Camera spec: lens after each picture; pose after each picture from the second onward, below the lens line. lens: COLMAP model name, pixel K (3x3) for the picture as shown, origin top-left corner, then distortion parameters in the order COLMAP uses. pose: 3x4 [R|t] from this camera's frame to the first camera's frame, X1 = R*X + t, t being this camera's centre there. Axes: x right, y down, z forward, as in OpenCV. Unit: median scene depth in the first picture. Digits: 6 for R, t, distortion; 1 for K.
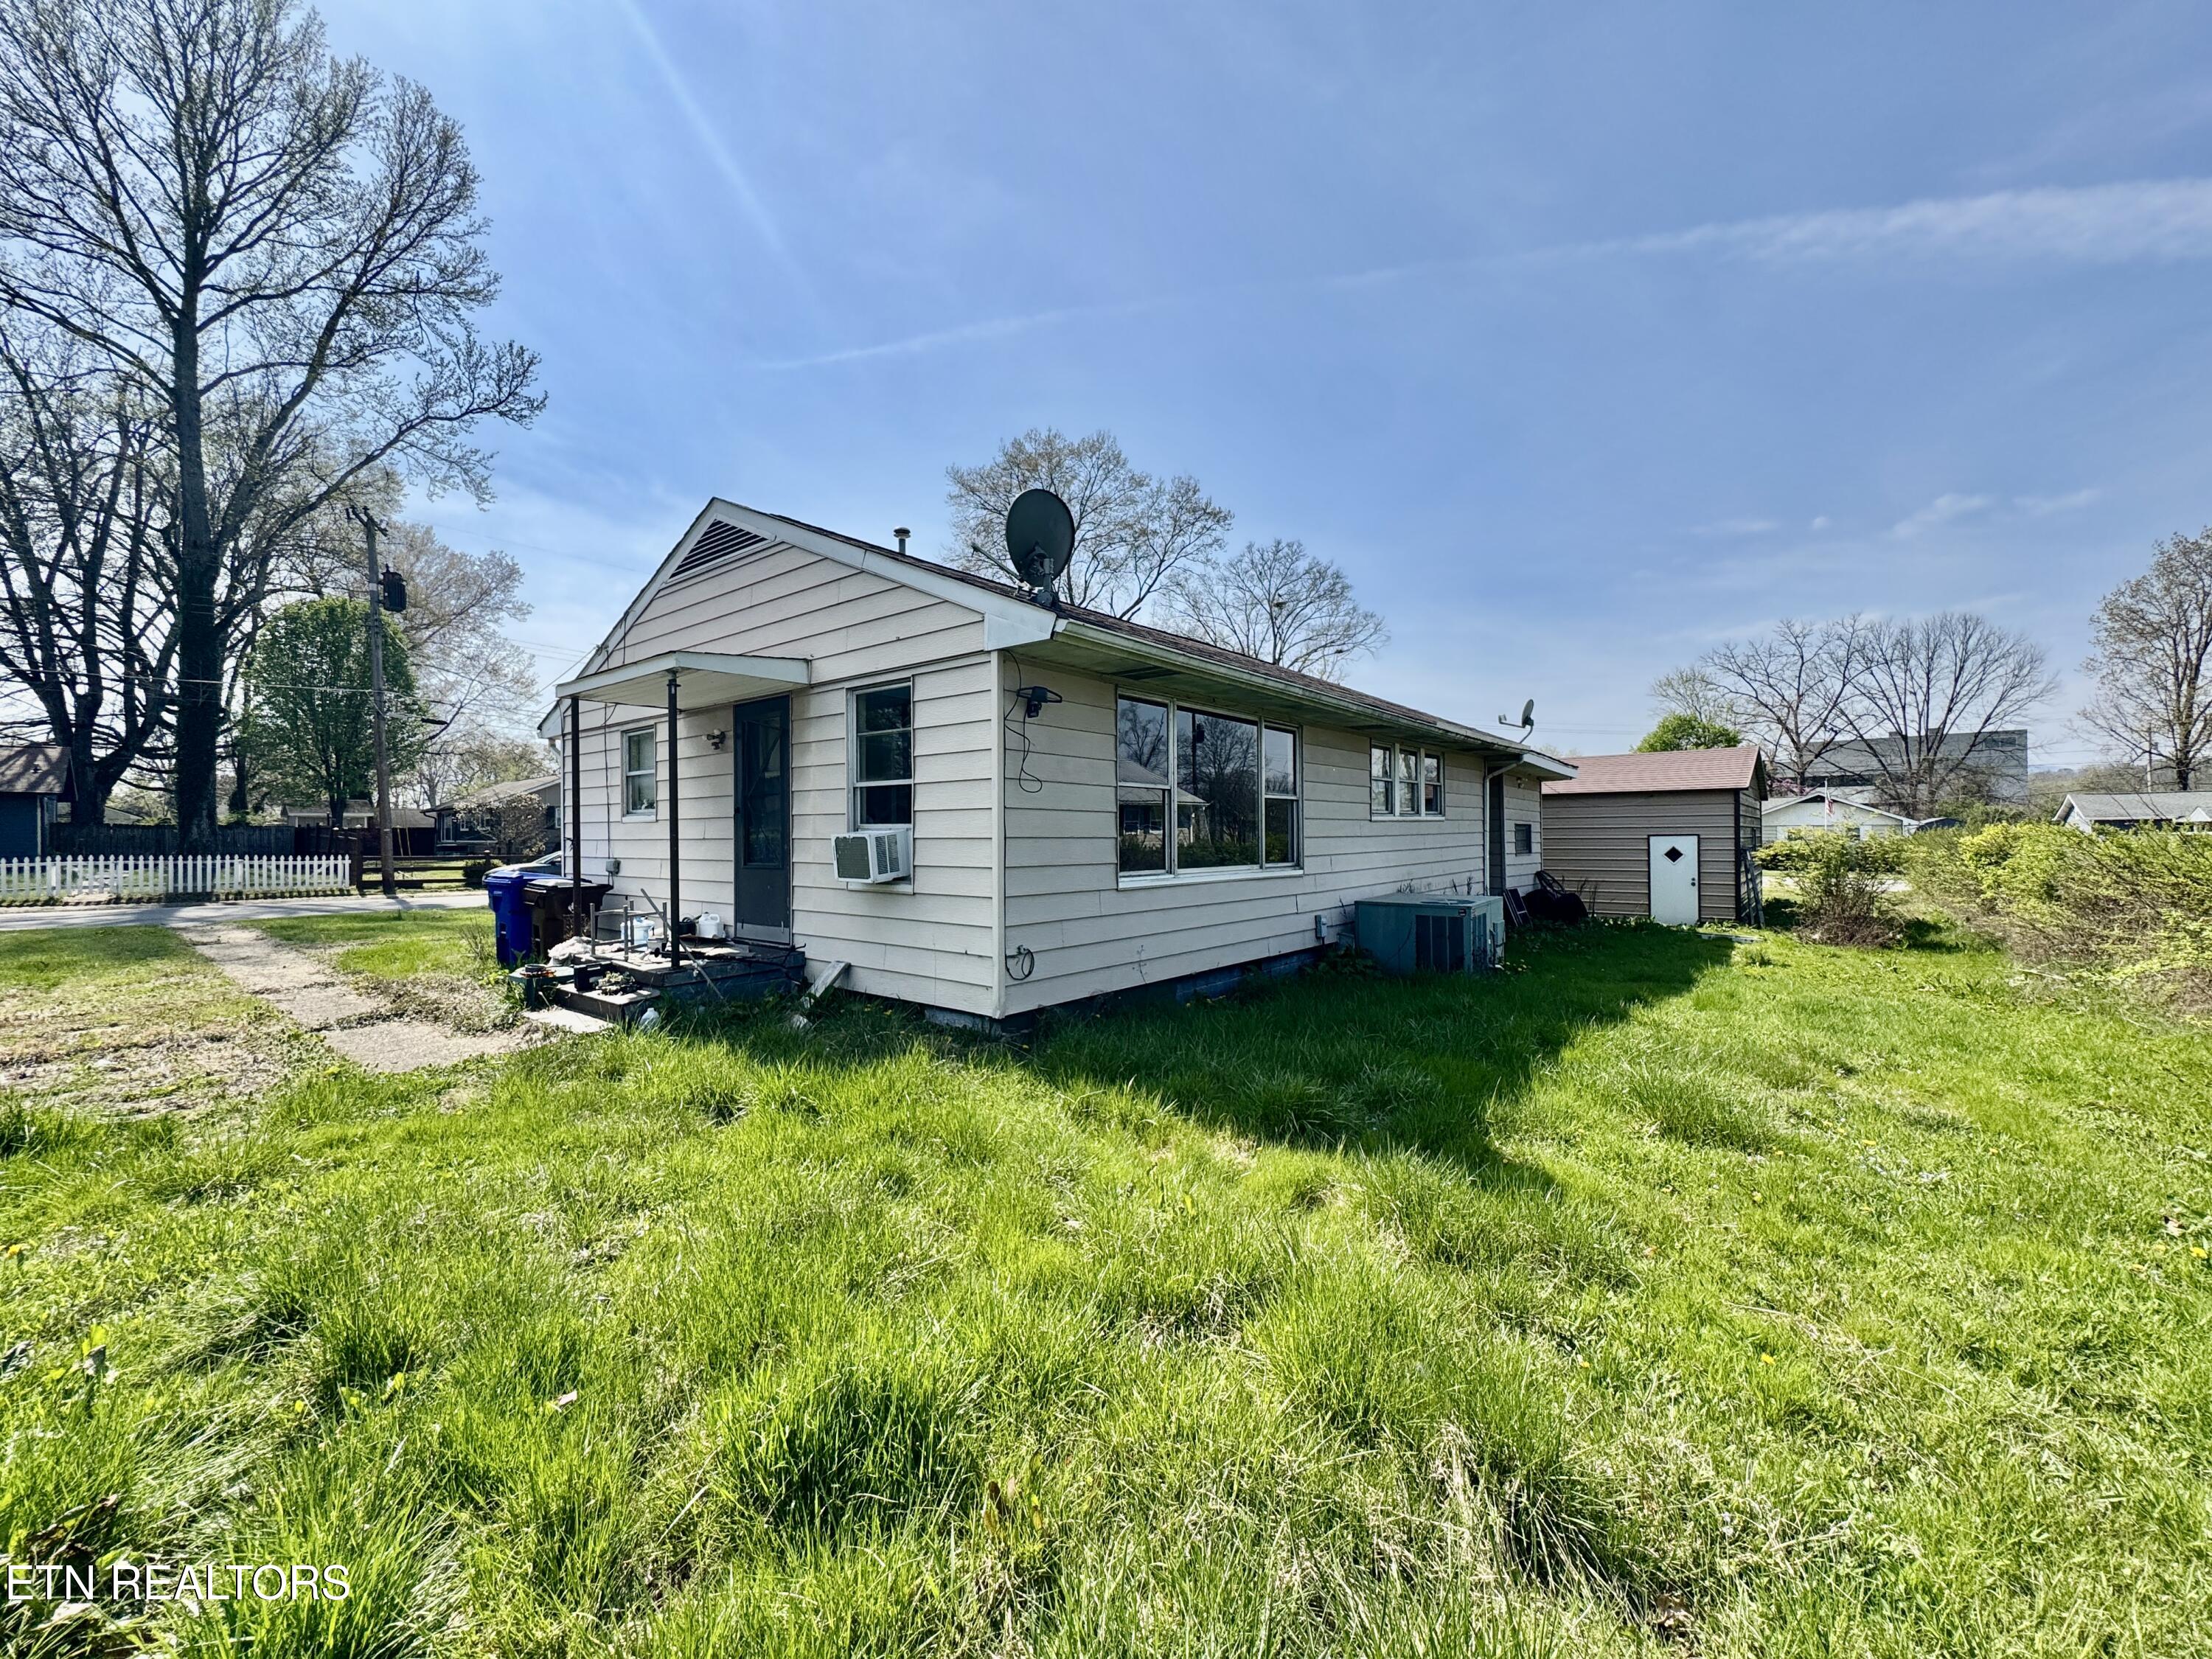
lens RADIAL K [[879.4, 0, 1102.1], [0, 879.4, 834.9], [0, 0, 1]] dist [-0.002822, -0.000191]
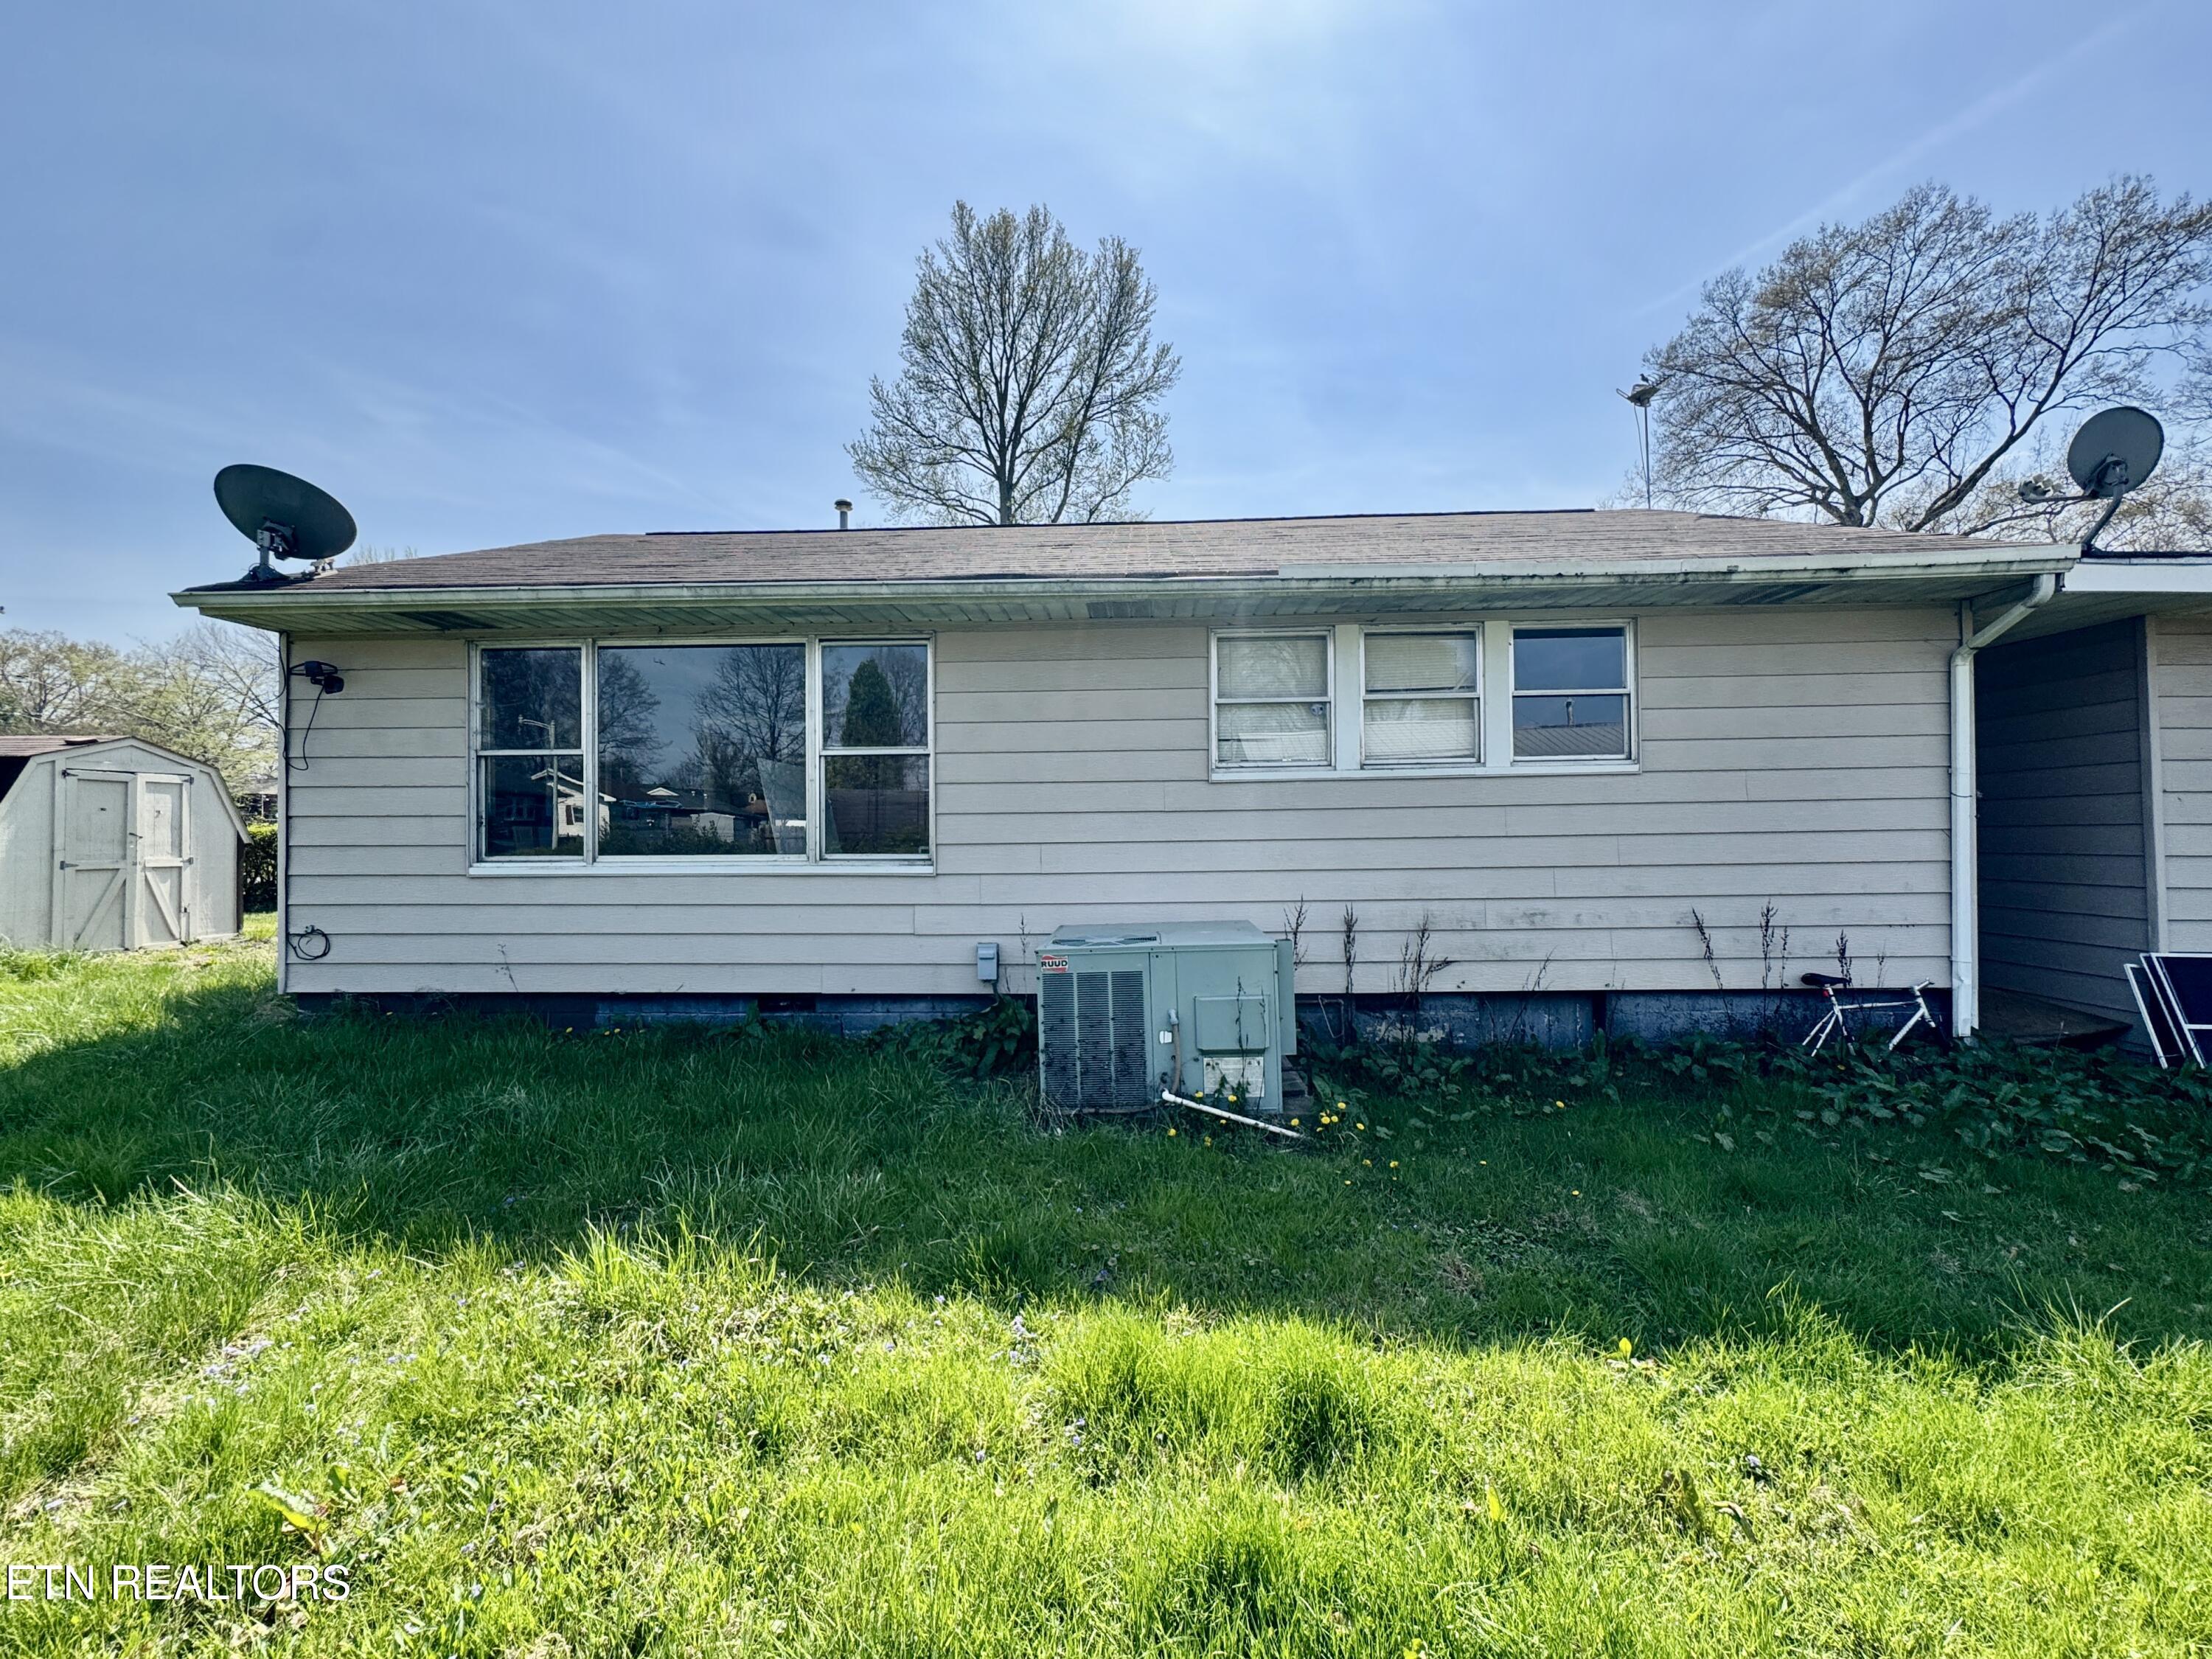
lens RADIAL K [[879.4, 0, 1097.8], [0, 879.4, 831.9], [0, 0, 1]] dist [-0.002822, -0.000191]
pose [[0.591491, -0.001112, -0.806310, 0.908897], [0.003960, 0.999991, 0.001526, 0.016722], [0.806302, -0.004096, 0.591491, 0.830814]]
